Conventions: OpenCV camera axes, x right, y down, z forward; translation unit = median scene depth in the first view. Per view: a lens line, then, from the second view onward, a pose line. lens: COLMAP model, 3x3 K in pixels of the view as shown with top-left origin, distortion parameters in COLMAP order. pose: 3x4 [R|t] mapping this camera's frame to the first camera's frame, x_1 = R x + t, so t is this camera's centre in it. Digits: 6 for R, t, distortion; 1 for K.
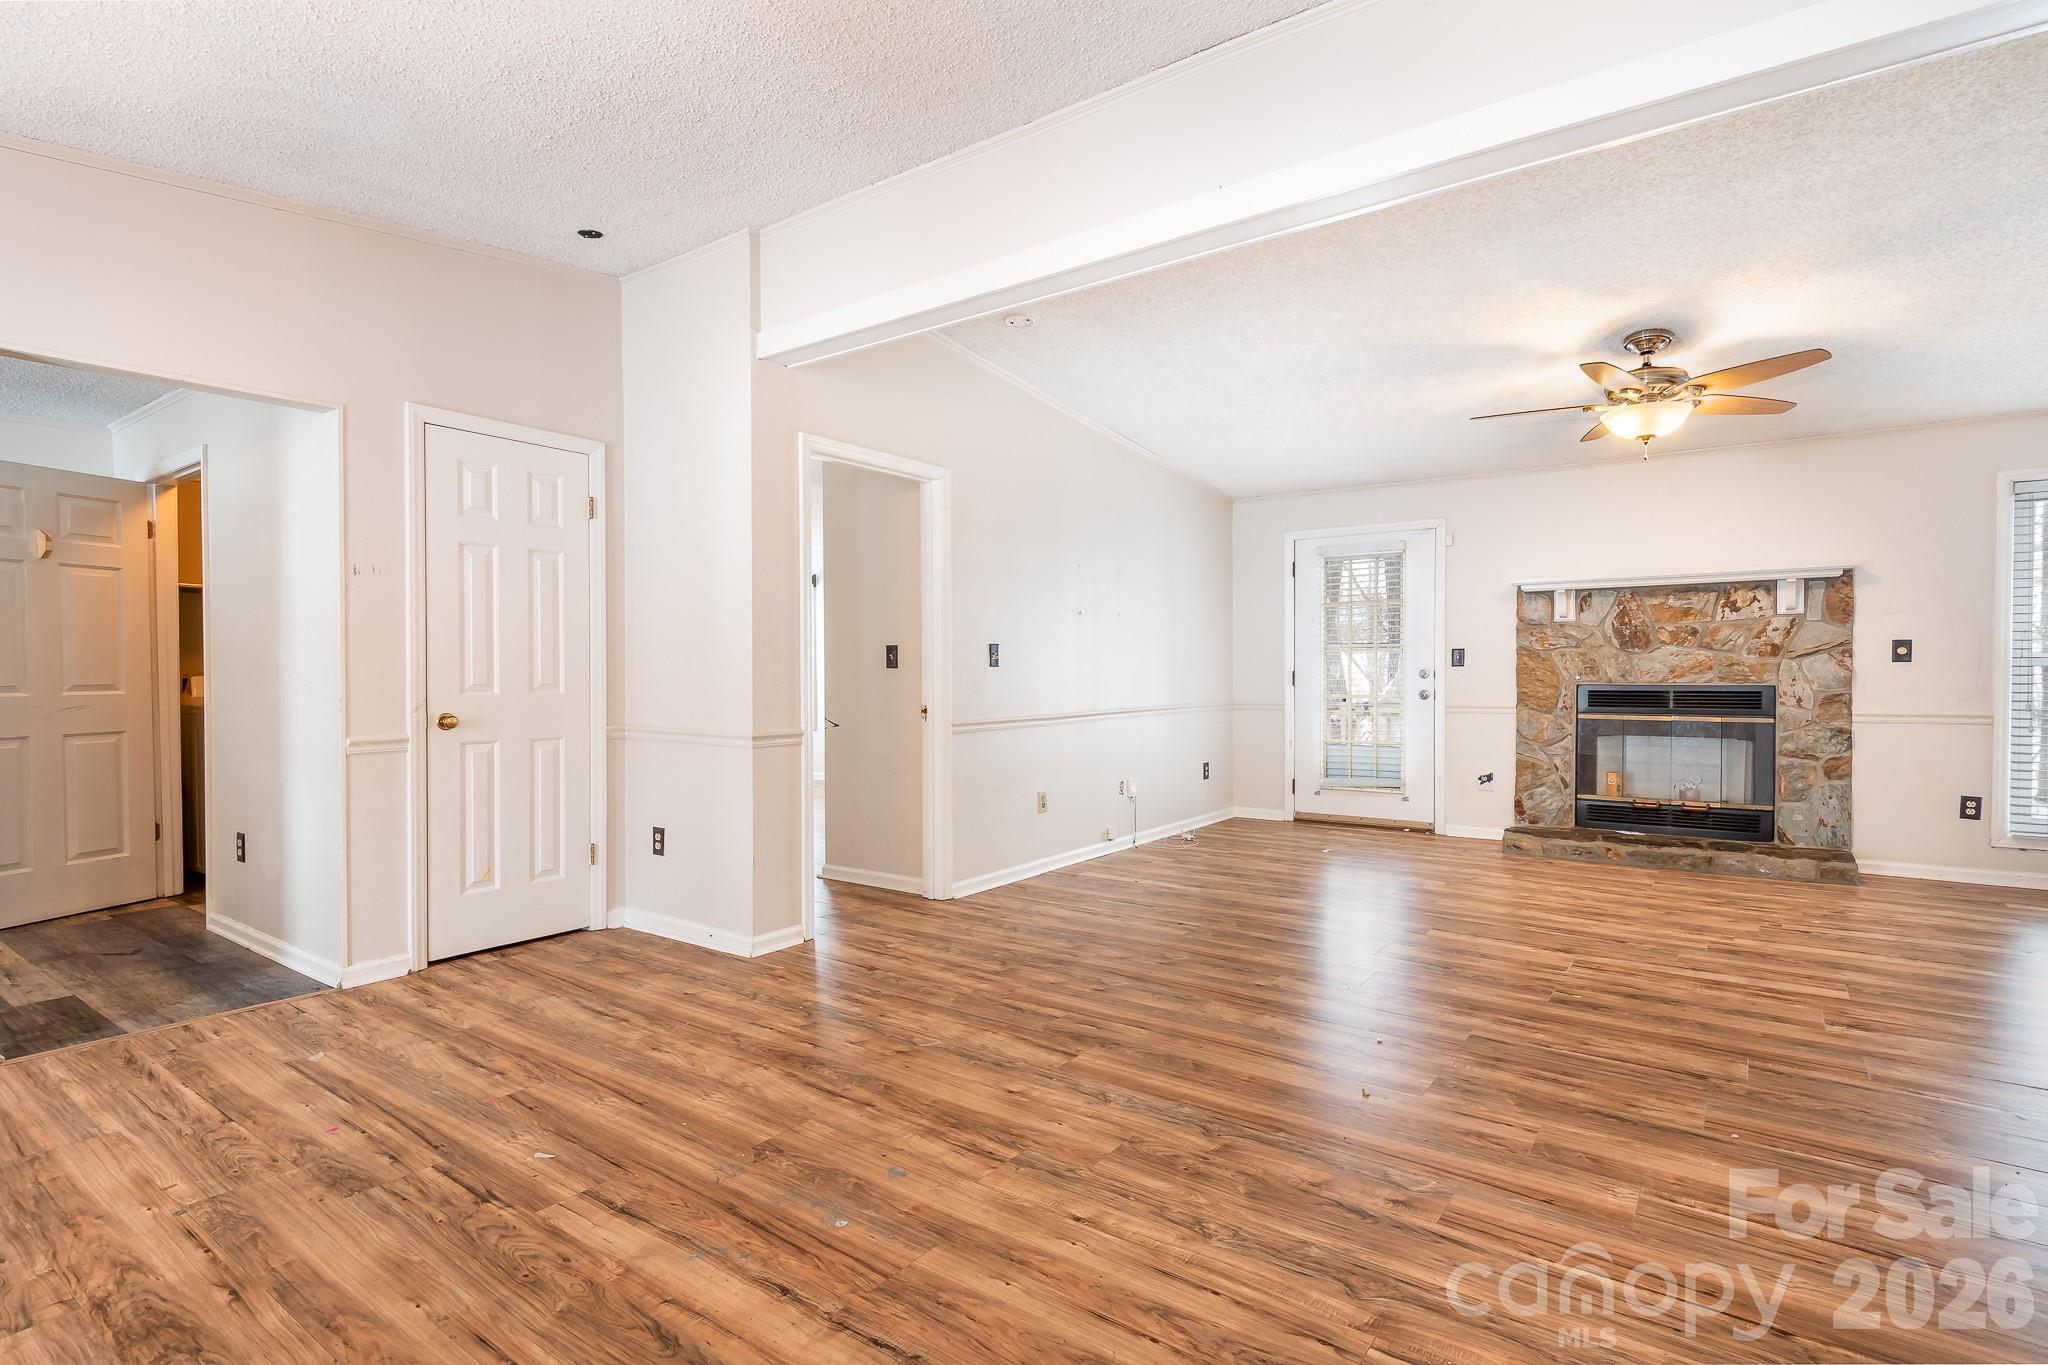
lens RADIAL K [[942.2, 0, 1024.0], [0, 942.2, 682.5], [0, 0, 1]] dist [0.002205, -0.000656]
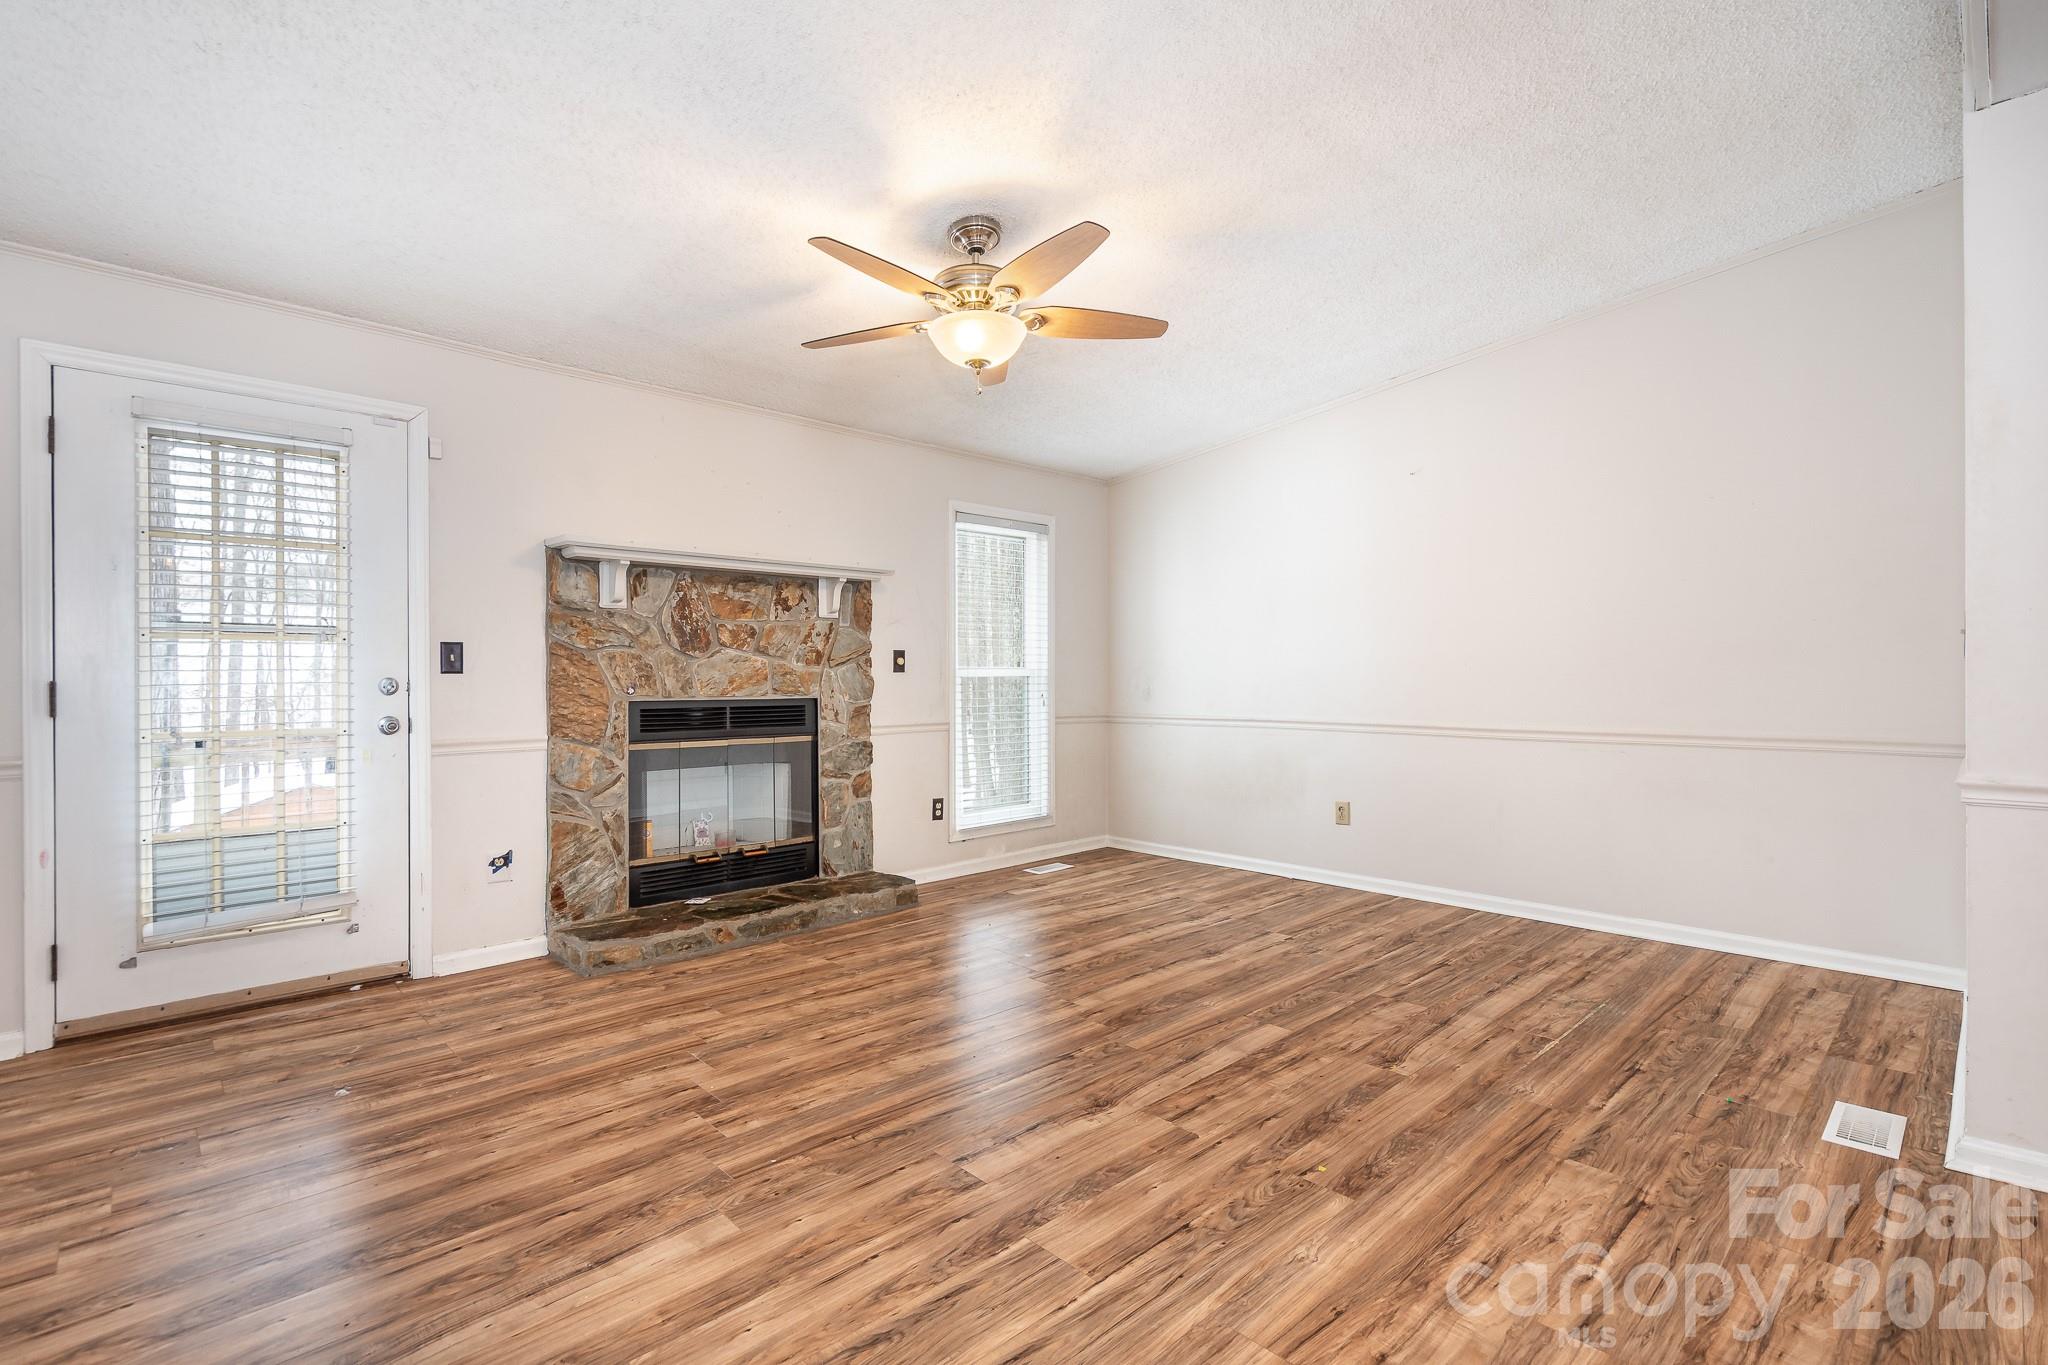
lens RADIAL K [[990.3, 0, 1024.0], [0, 990.3, 682.5], [0, 0, 1]] dist [0.002319, -0.000667]
pose [[0.179396, 0.001565, 0.983776, -0.077521], [0.015629, 0.999868, -0.004440, -0.004005], [-0.983653, 0.016172, 0.179348, 0.636306]]
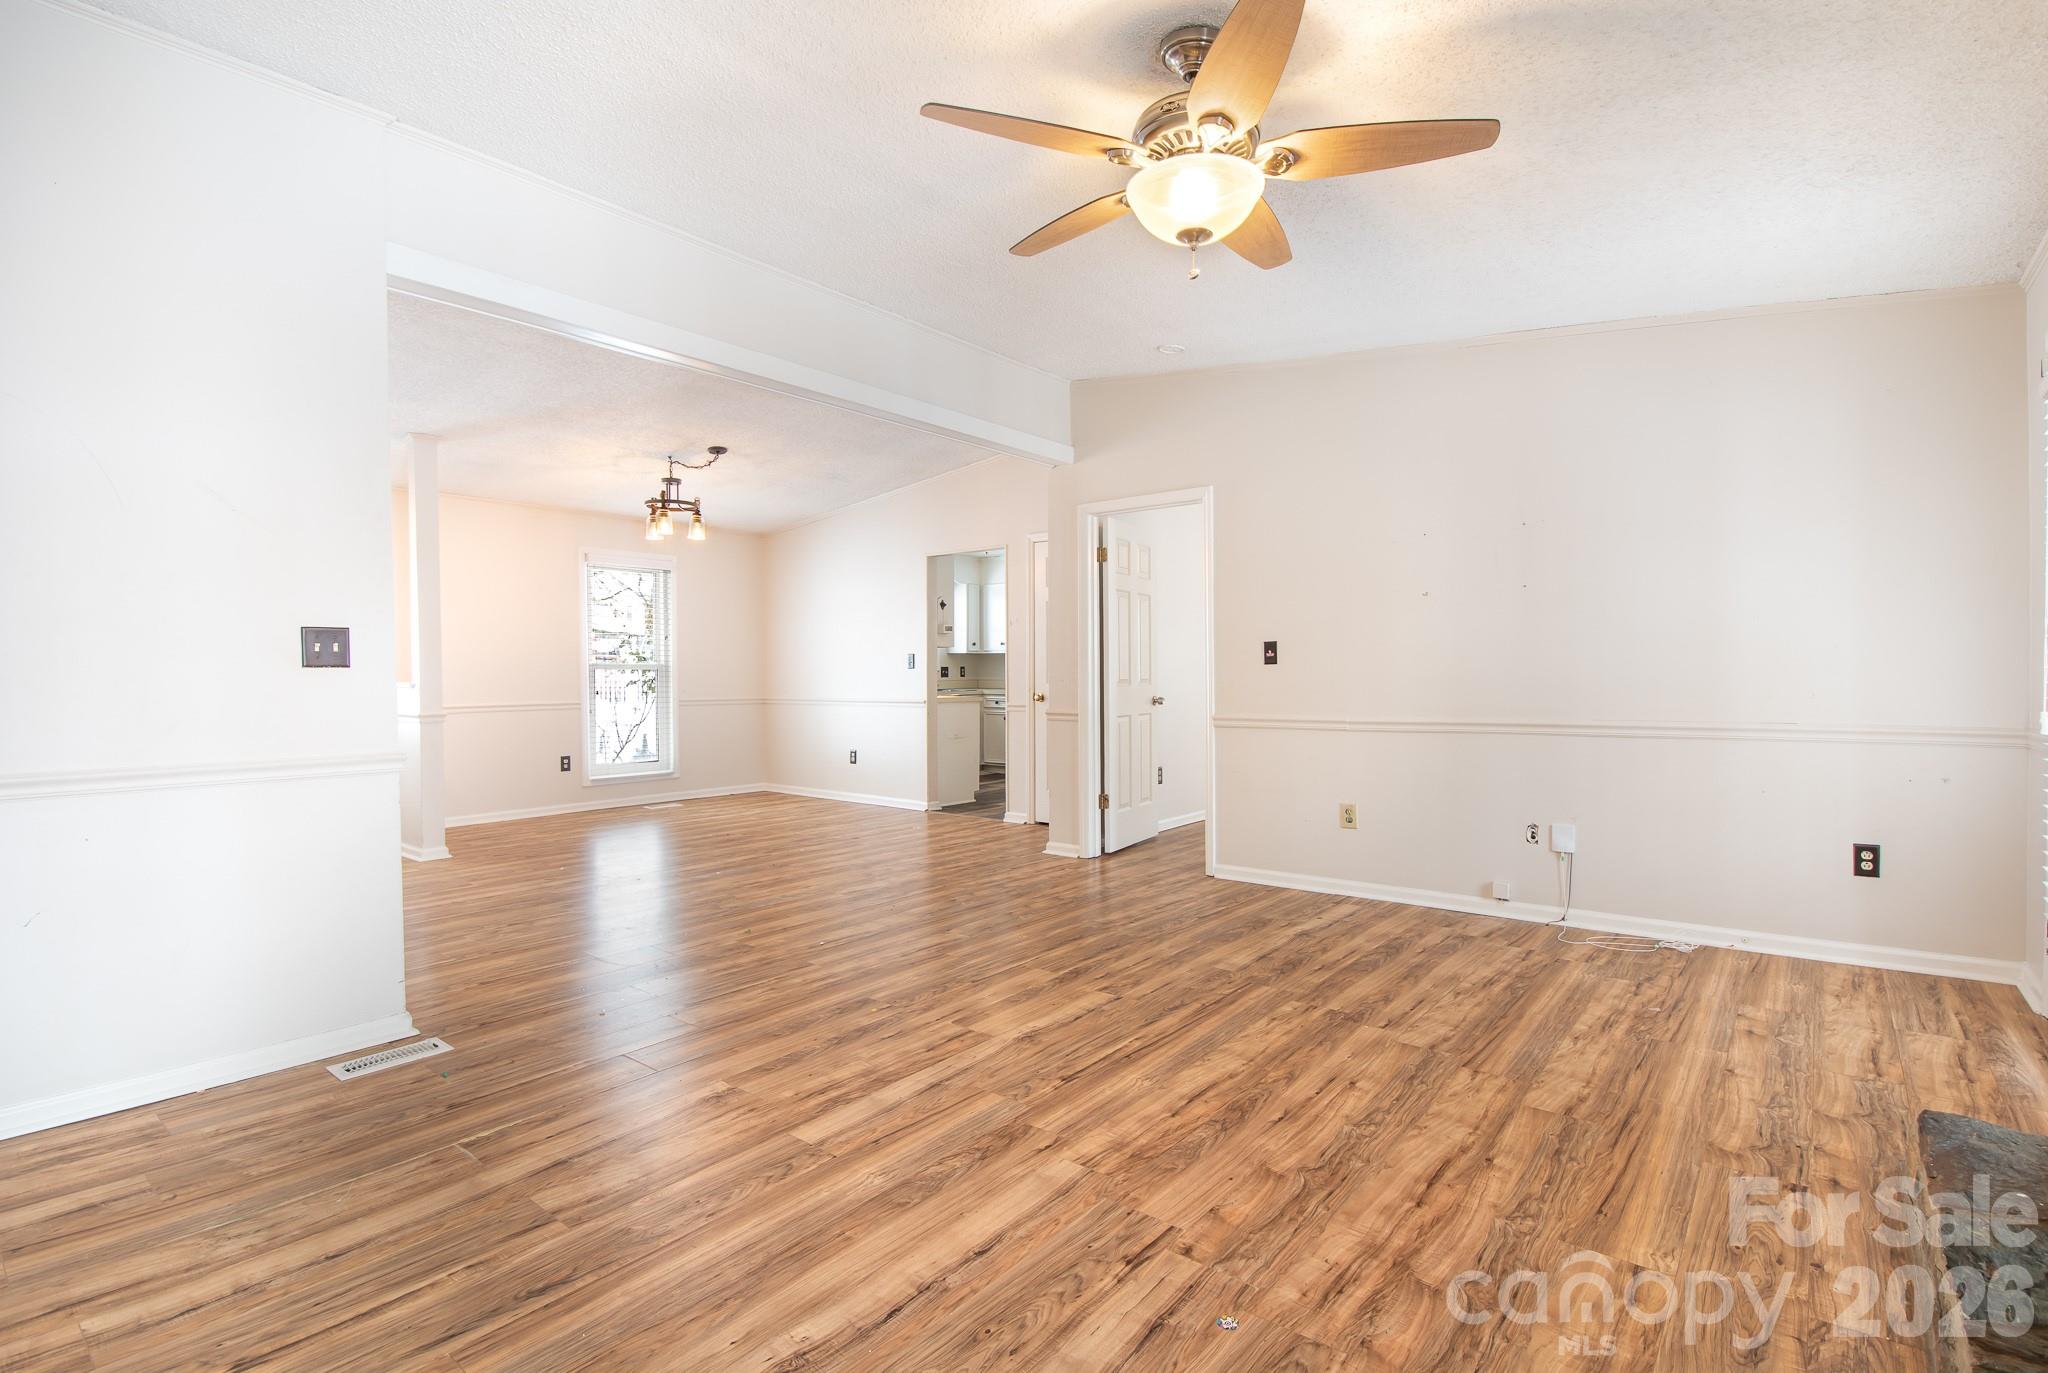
lens RADIAL K [[1048.9, 0, 1024.0], [0, 1048.9, 686.5], [0, 0, 1]] dist [-0.000689, -0.000667]
pose [[-0.069301, 0.015086, -0.997482, 0.972305], [-0.002089, 0.999881, 0.015267, -0.009077], [0.997594, 0.003142, -0.069262, 0.725988]]
